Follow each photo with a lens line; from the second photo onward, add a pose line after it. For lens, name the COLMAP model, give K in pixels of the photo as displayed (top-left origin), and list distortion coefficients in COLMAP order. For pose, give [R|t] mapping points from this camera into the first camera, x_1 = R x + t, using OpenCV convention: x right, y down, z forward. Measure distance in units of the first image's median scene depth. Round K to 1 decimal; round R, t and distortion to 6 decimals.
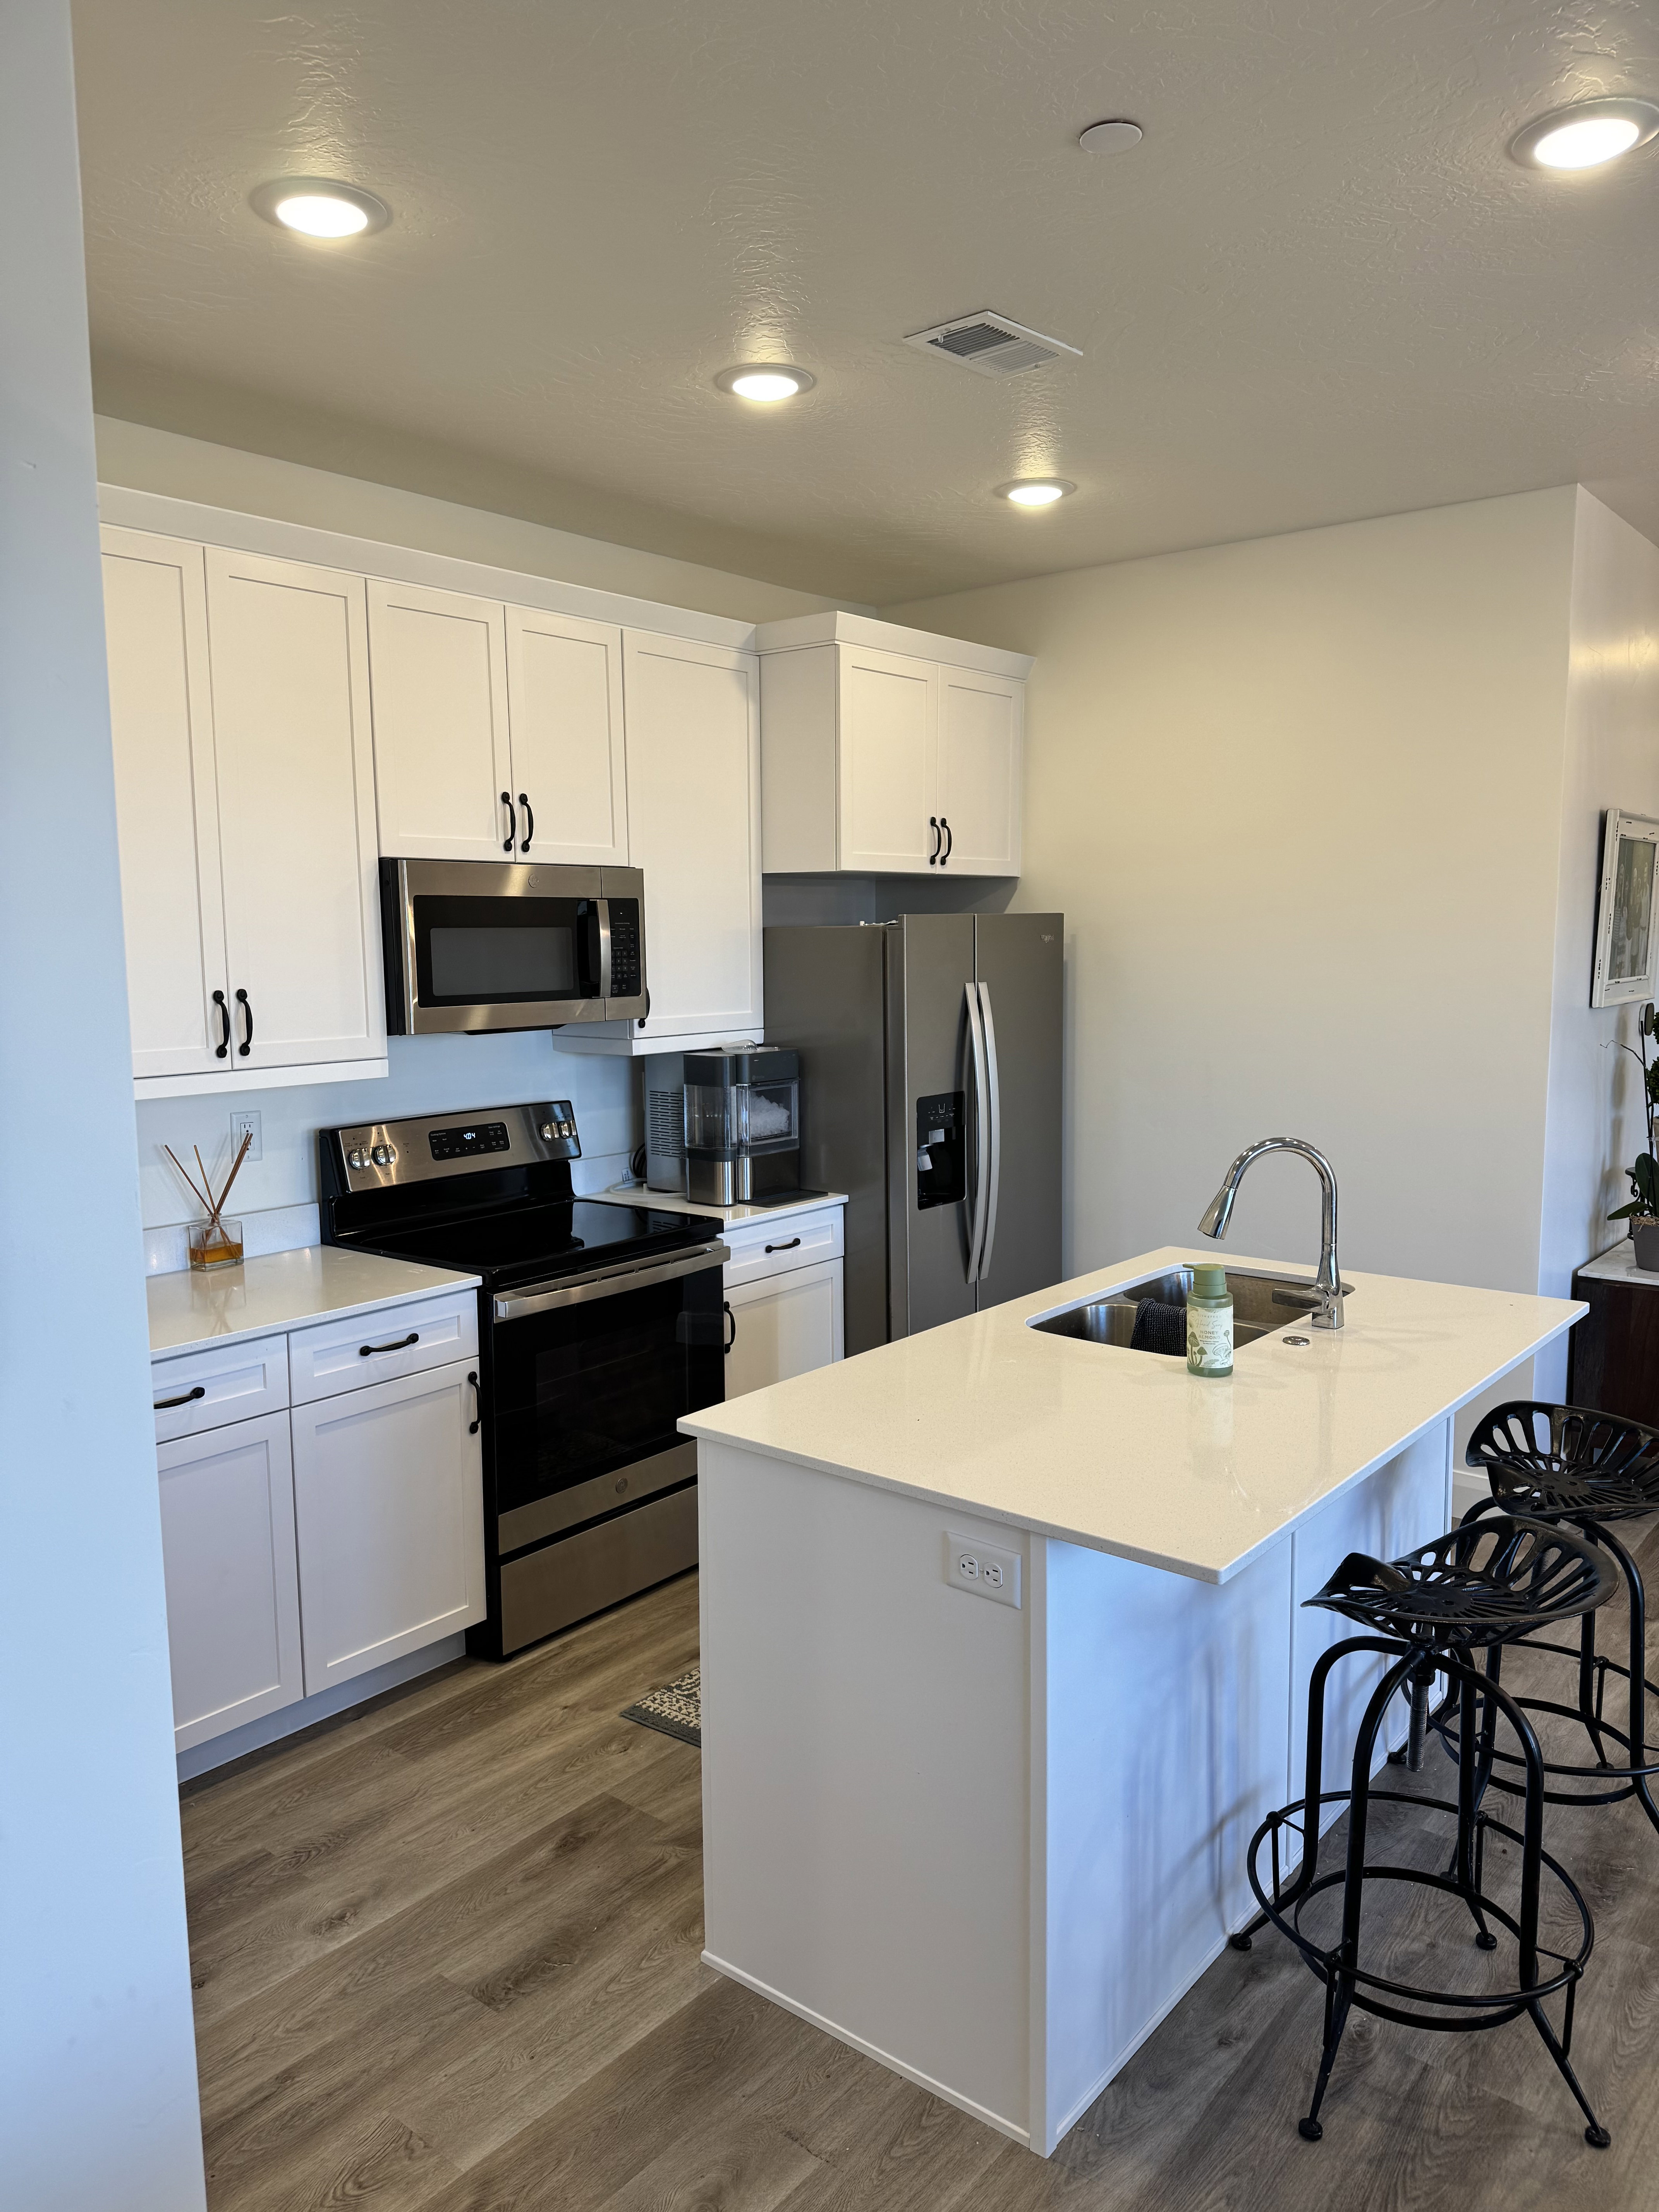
lens RADIAL K [[1575.8, 0, 819.9], [0, 1575.8, 1112.8], [0, 0, 1]] dist [0.063322, -0.075671]
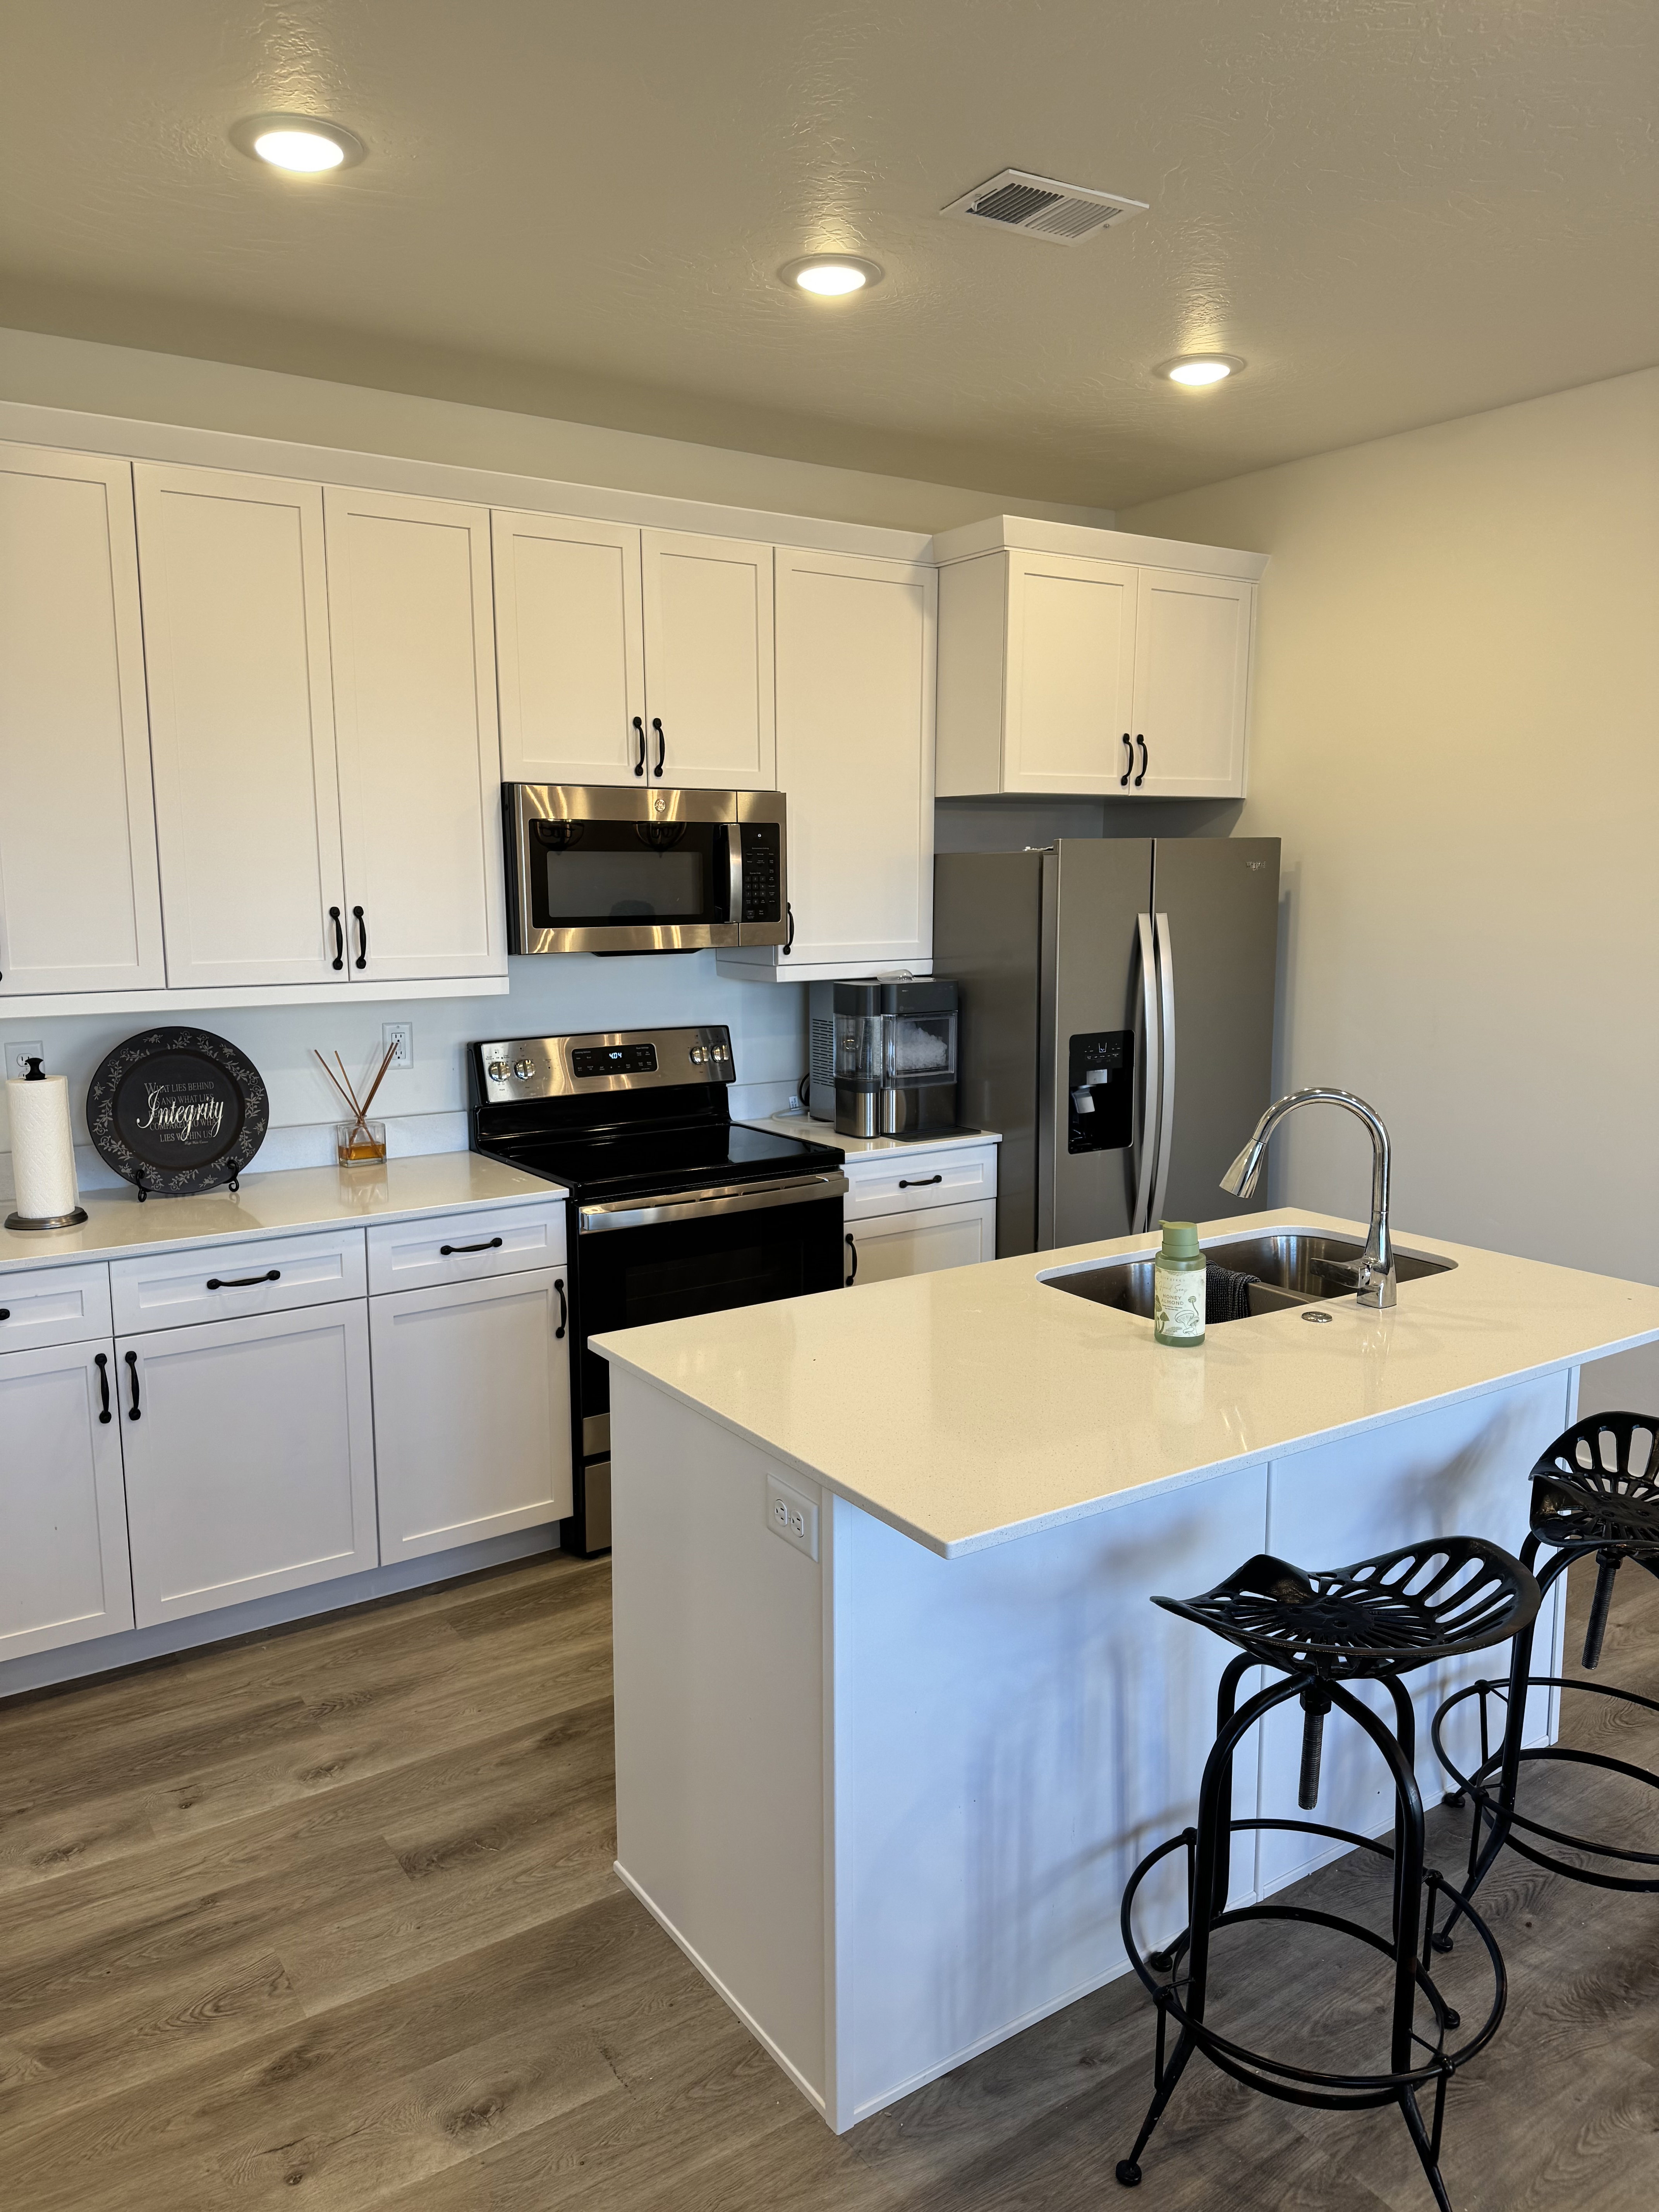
lens RADIAL K [[1575.8, 0, 840.0], [0, 1575.8, 1107.1], [0, 0, 1]] dist [0.063322, -0.075671]
pose [[0.955912, 0.049678, -0.289420, 0.275132], [-0.039599, 0.998391, 0.040579, 0.001299], [0.290970, -0.027329, 0.956342, 0.072860]]
